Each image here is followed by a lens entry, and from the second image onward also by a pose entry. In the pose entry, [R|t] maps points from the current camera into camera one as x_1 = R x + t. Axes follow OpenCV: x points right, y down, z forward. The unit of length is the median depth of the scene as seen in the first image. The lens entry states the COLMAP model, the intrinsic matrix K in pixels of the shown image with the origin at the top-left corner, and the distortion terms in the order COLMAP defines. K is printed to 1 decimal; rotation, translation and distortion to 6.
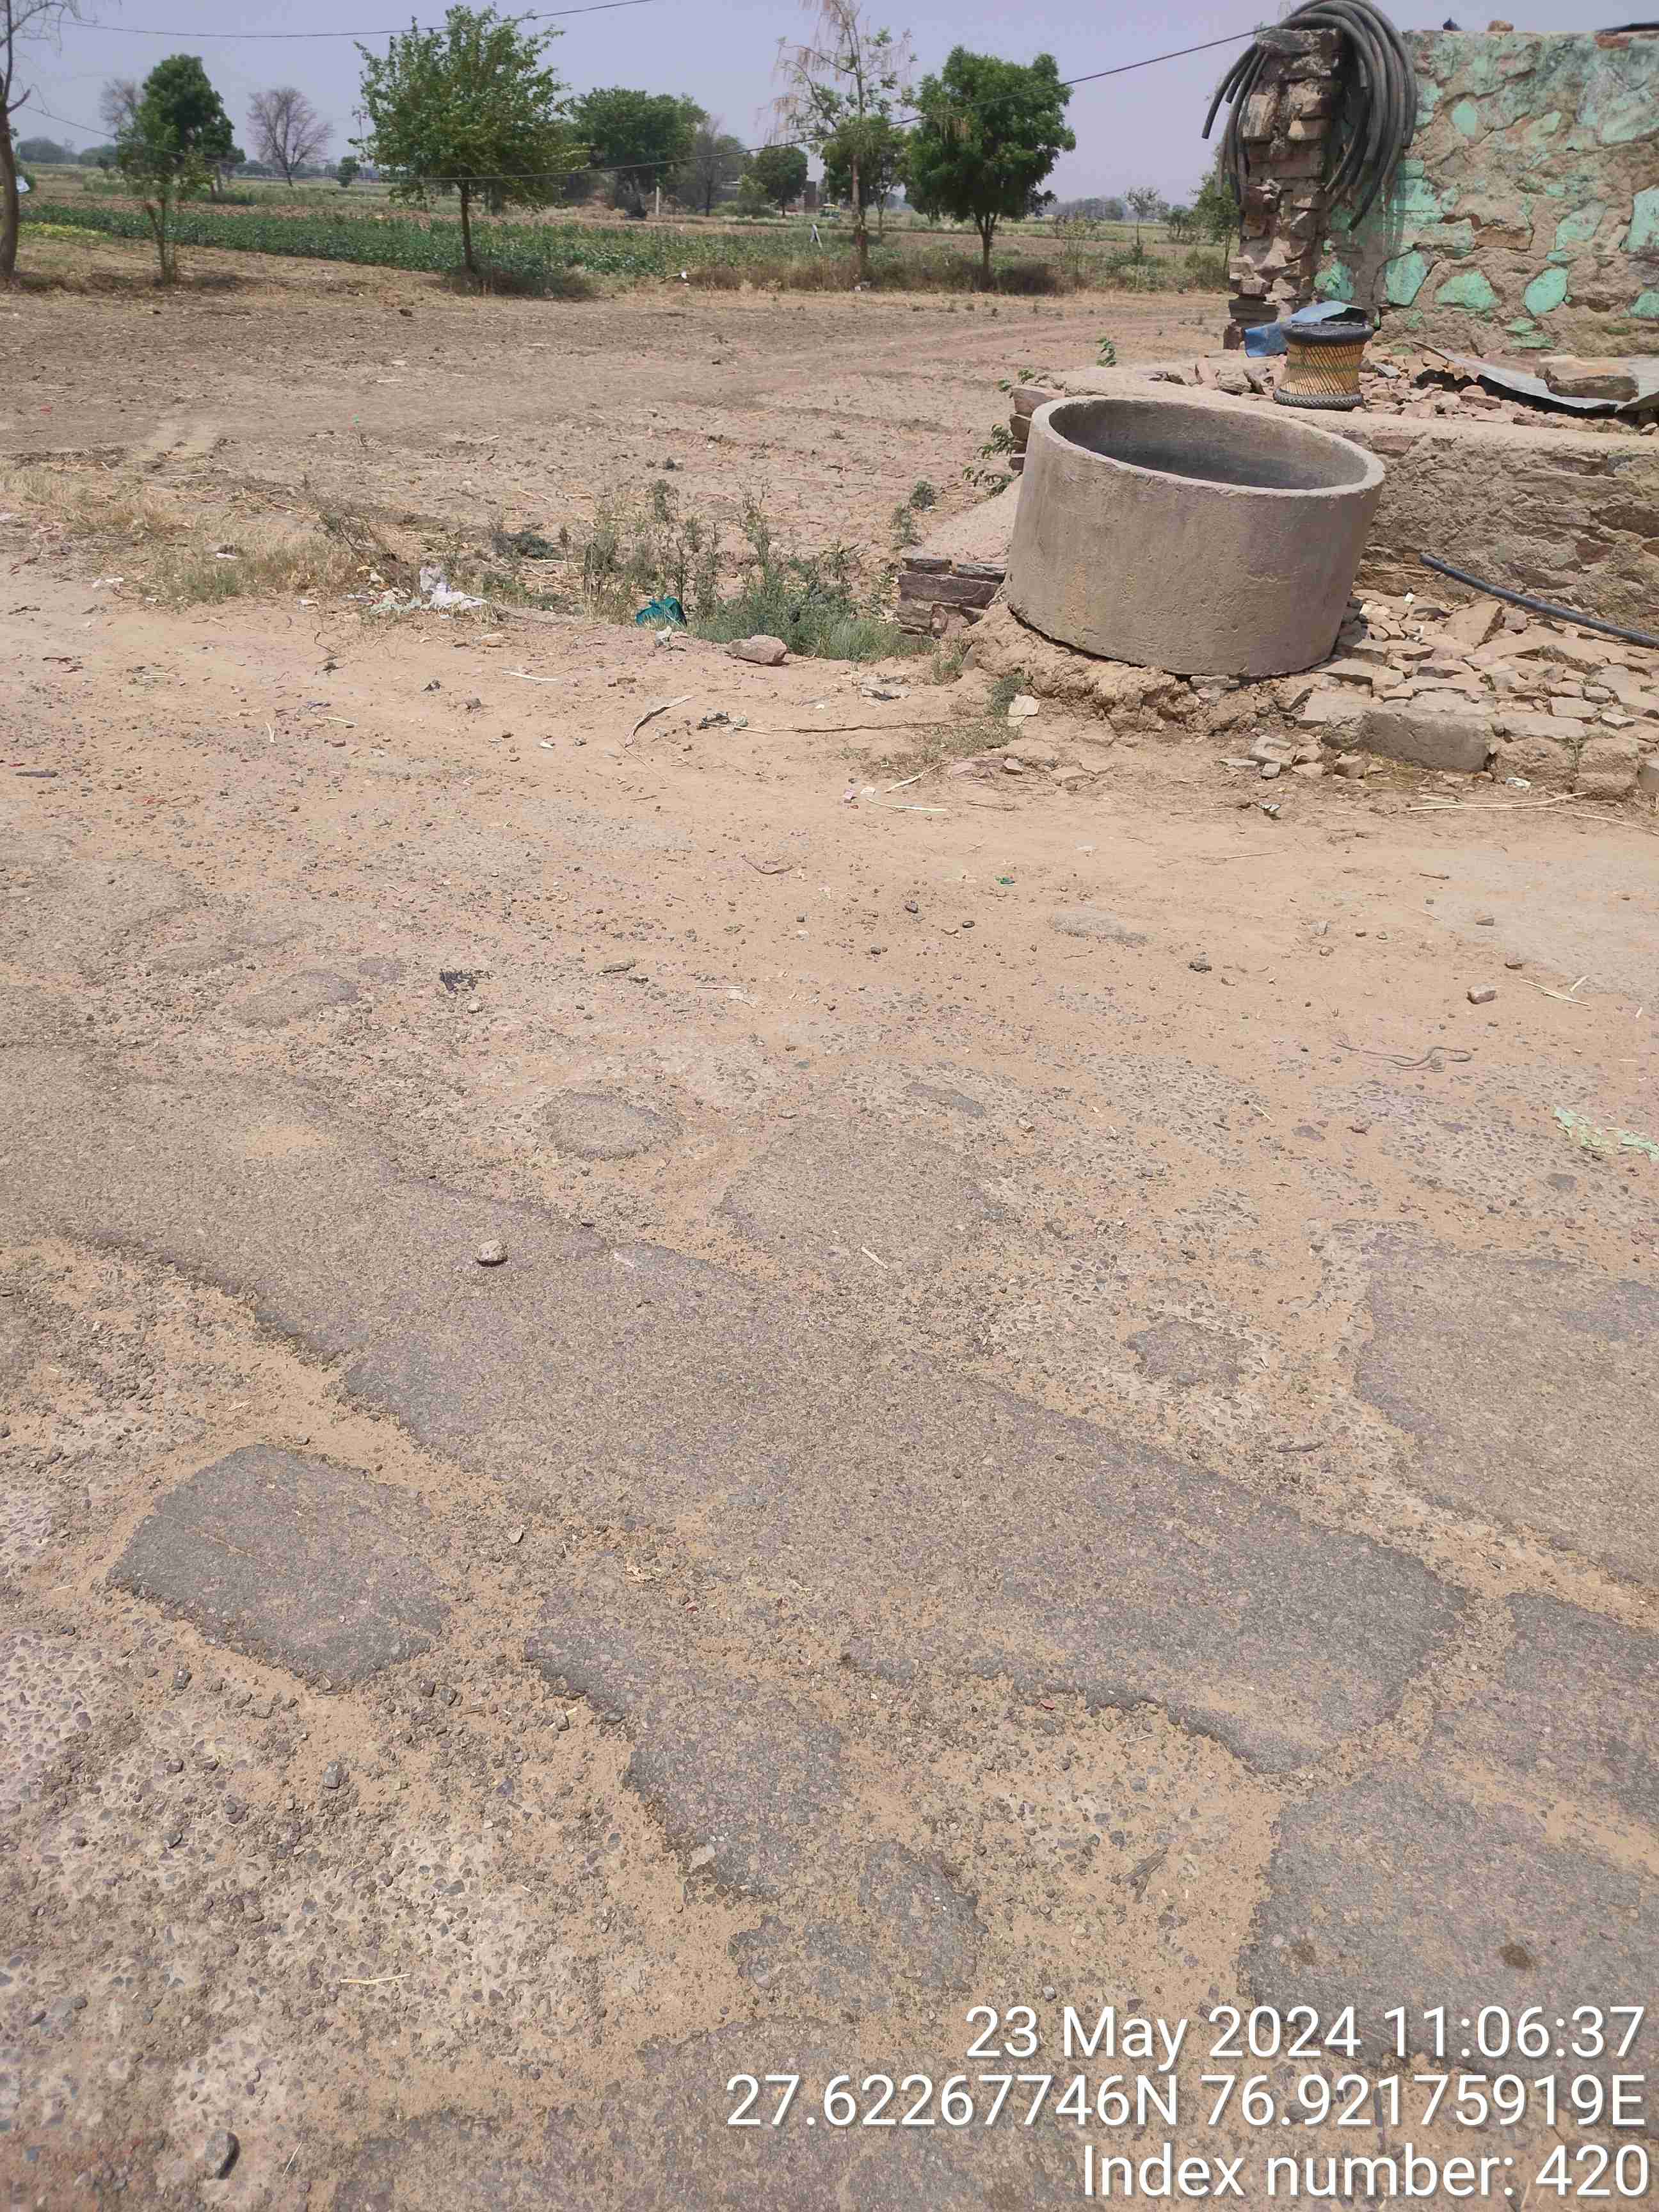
lens RADIAL K [[1594.3, 0, 828.6], [0, 1594.3, 1105.9], [0, 0, 1]] dist [0.045935, -0.063218]
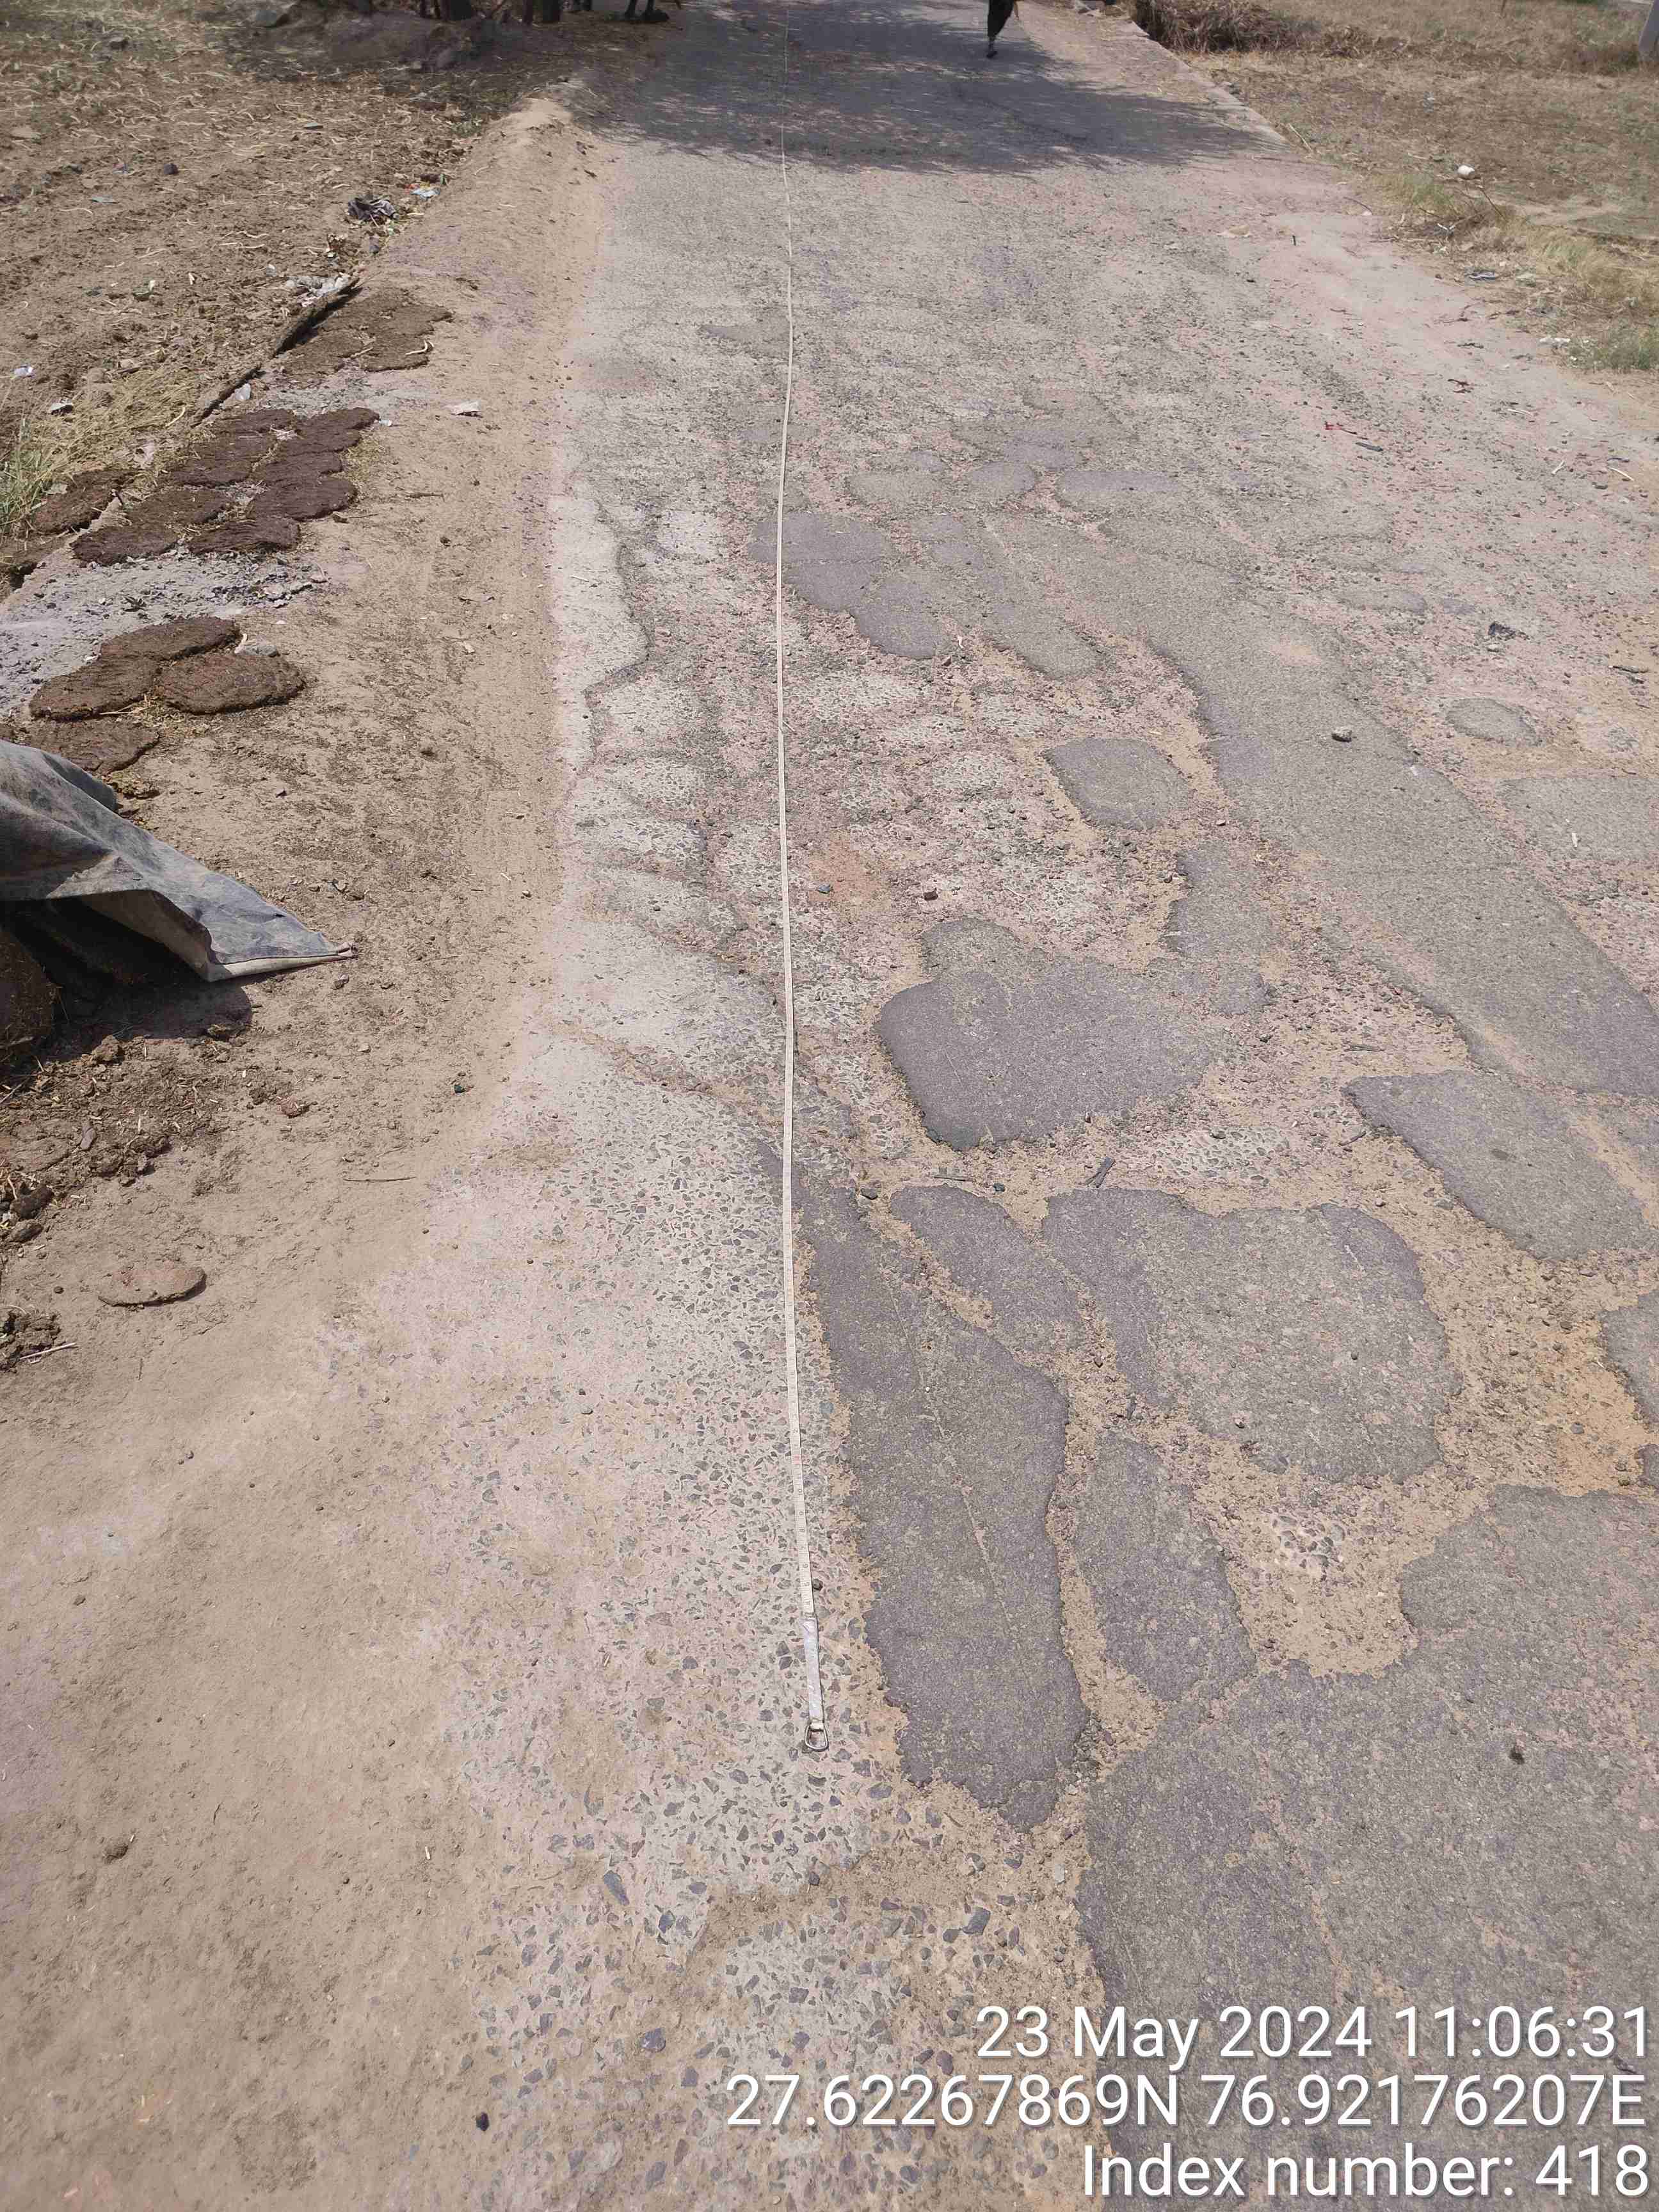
lens RADIAL K [[1594.3, 0, 828.0], [0, 1594.3, 1119.0], [0, 0, 1]] dist [0.045935, -0.063218]
pose [[0.613492, 0.488996, -0.620089, 0.759421], [-0.424934, 0.866263, 0.262714, 0.268503], [0.665626, 0.102324, 0.739237, -0.515876]]
